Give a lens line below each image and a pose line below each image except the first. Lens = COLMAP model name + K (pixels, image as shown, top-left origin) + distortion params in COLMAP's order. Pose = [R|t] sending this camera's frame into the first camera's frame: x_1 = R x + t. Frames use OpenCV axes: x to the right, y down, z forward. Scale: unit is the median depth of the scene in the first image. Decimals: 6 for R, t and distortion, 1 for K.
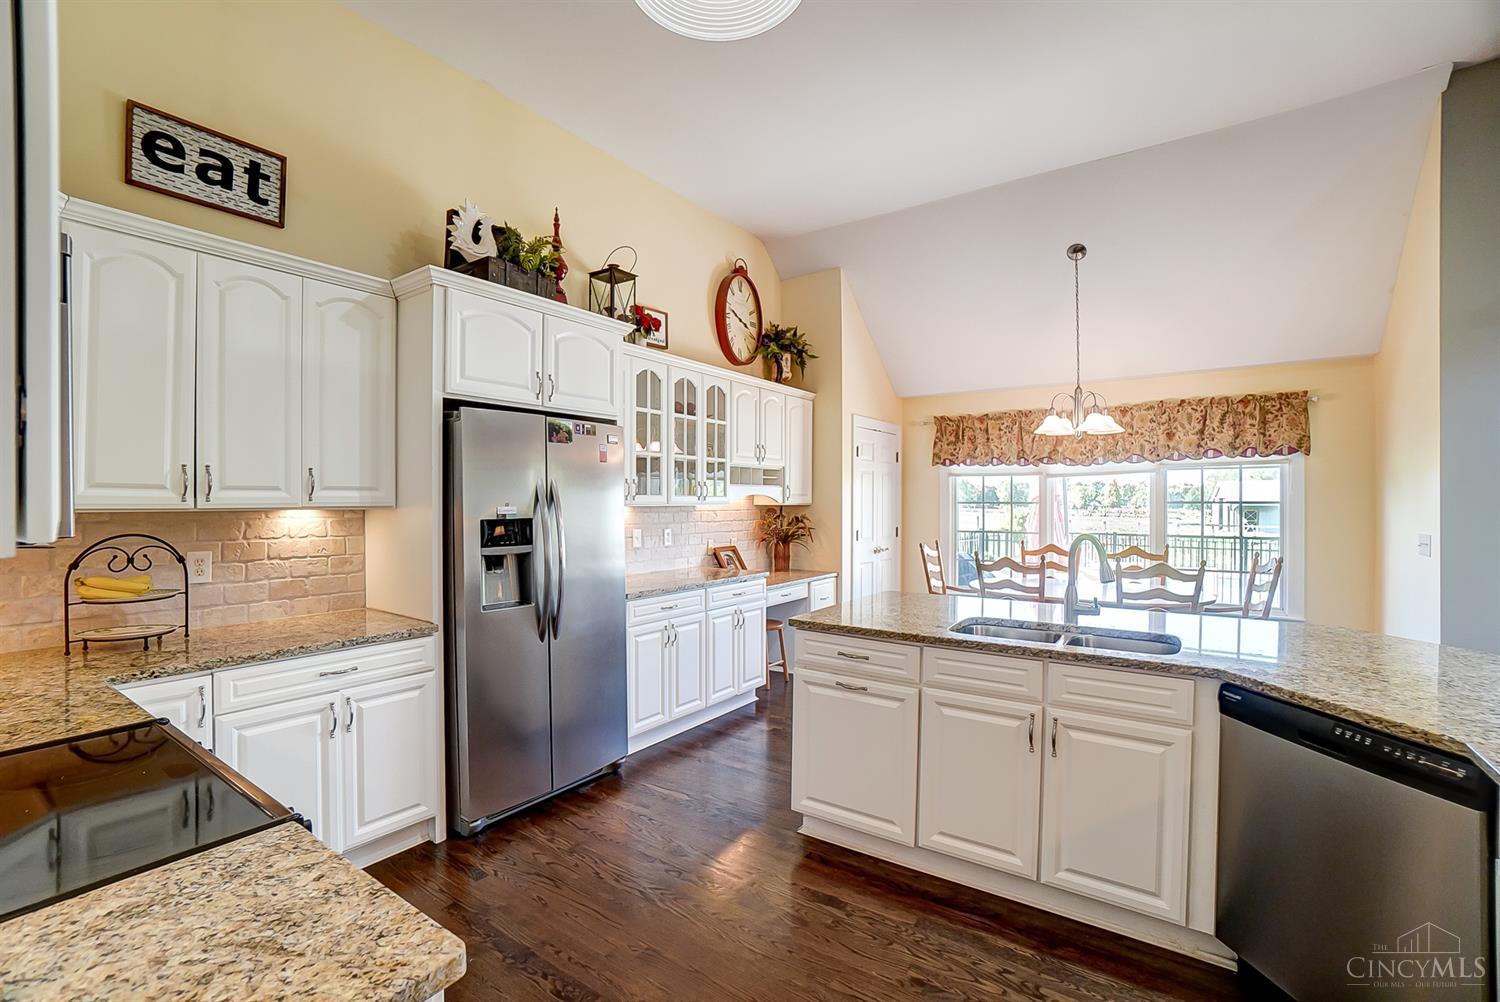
lens RADIAL K [[673.8, 0, 757.8], [0, 673.8, 505.4], [0, 0, 1]] dist [-0.010727, 0.000798]
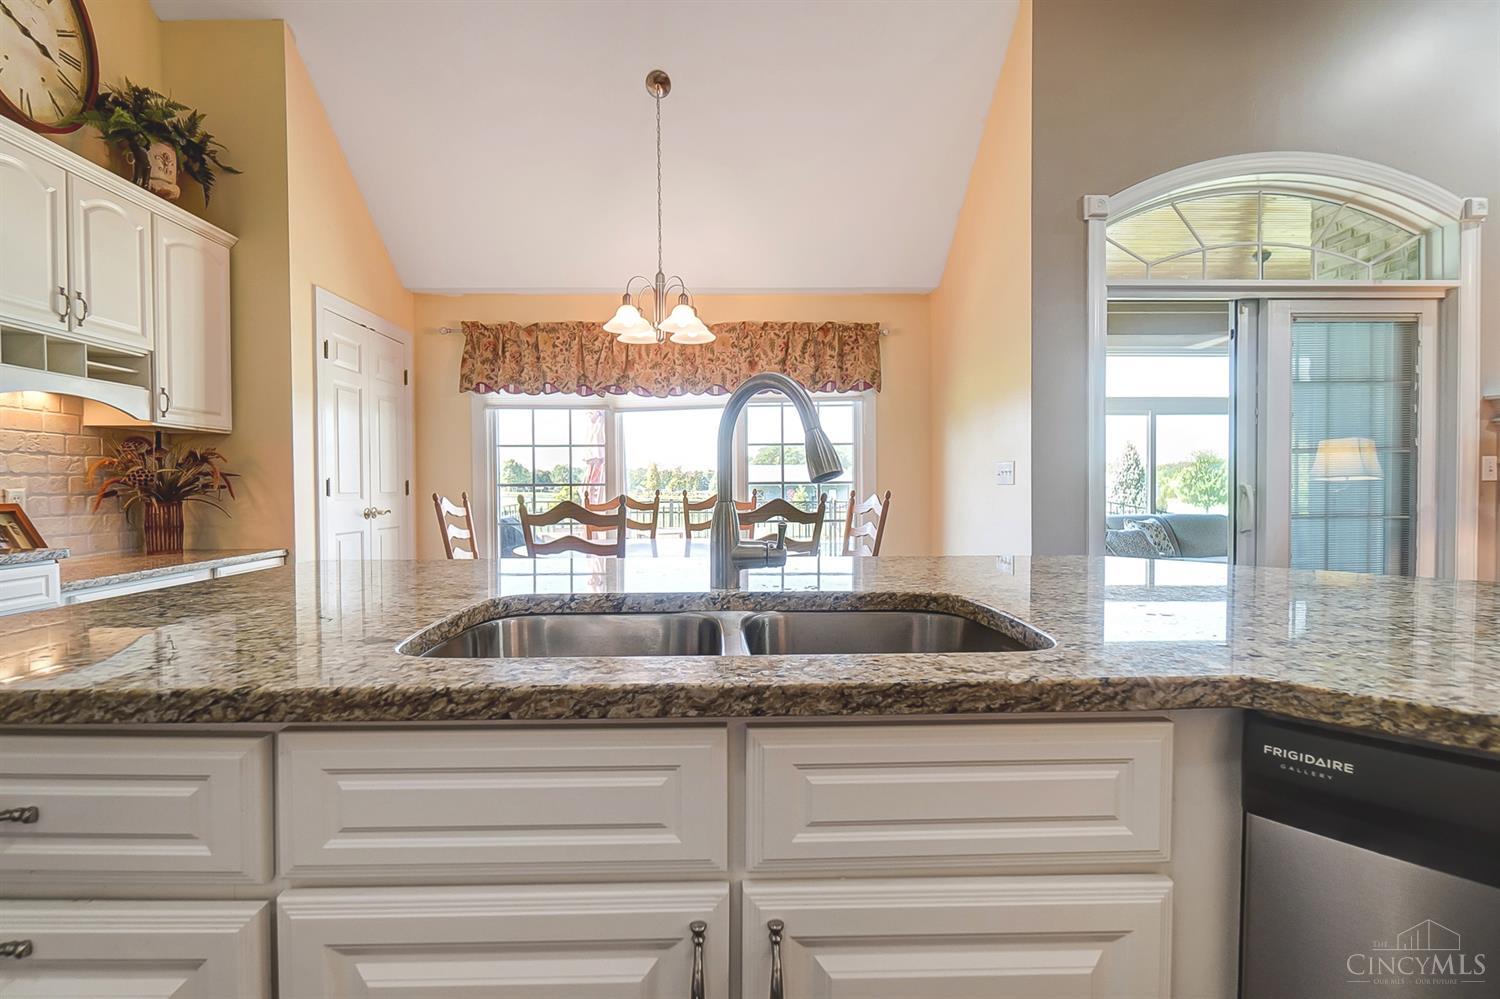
lens RADIAL K [[673.9, 0, 758.7], [0, 673.9, 504.6], [0, 0, 1]] dist [-0.022122, 0.001066]
pose [[0.800899, -0.019003, 0.598497, 0.105868], [0.006352, 0.999710, 0.023241, 0.052111], [-0.598765, -0.014812, 0.800788, 0.303856]]
